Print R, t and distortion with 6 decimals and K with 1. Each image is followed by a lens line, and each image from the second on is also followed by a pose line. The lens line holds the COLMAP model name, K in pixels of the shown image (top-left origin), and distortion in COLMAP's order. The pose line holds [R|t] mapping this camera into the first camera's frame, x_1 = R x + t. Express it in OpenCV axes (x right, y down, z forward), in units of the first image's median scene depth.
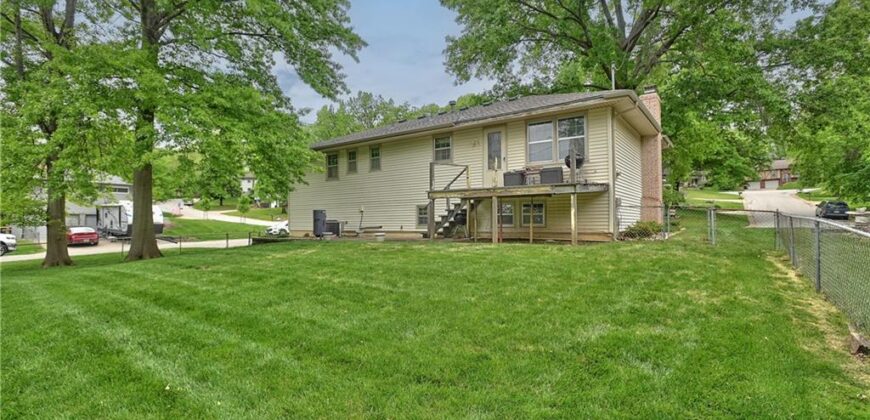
lens RADIAL K [[411.1, 0, 435.0], [0, 411.1, 210.0], [0, 0, 1]] dist [-0.006979, -0.000258]
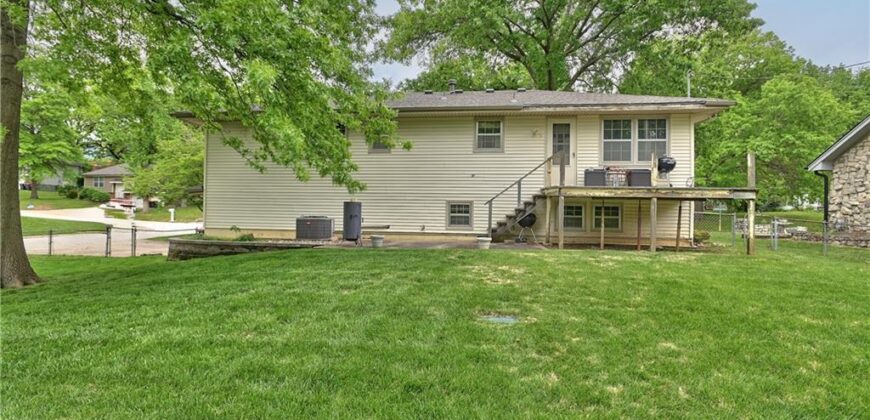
lens RADIAL K [[411.1, 0, 435.0], [0, 411.1, 210.0], [0, 0, 1]] dist [-0.006979, -0.000258]
pose [[0.876352, 0.036737, 0.480268, -0.527643], [-0.040027, 0.999193, -0.003392, 0.011437], [-0.480005, -0.016251, 0.877115, 0.361744]]
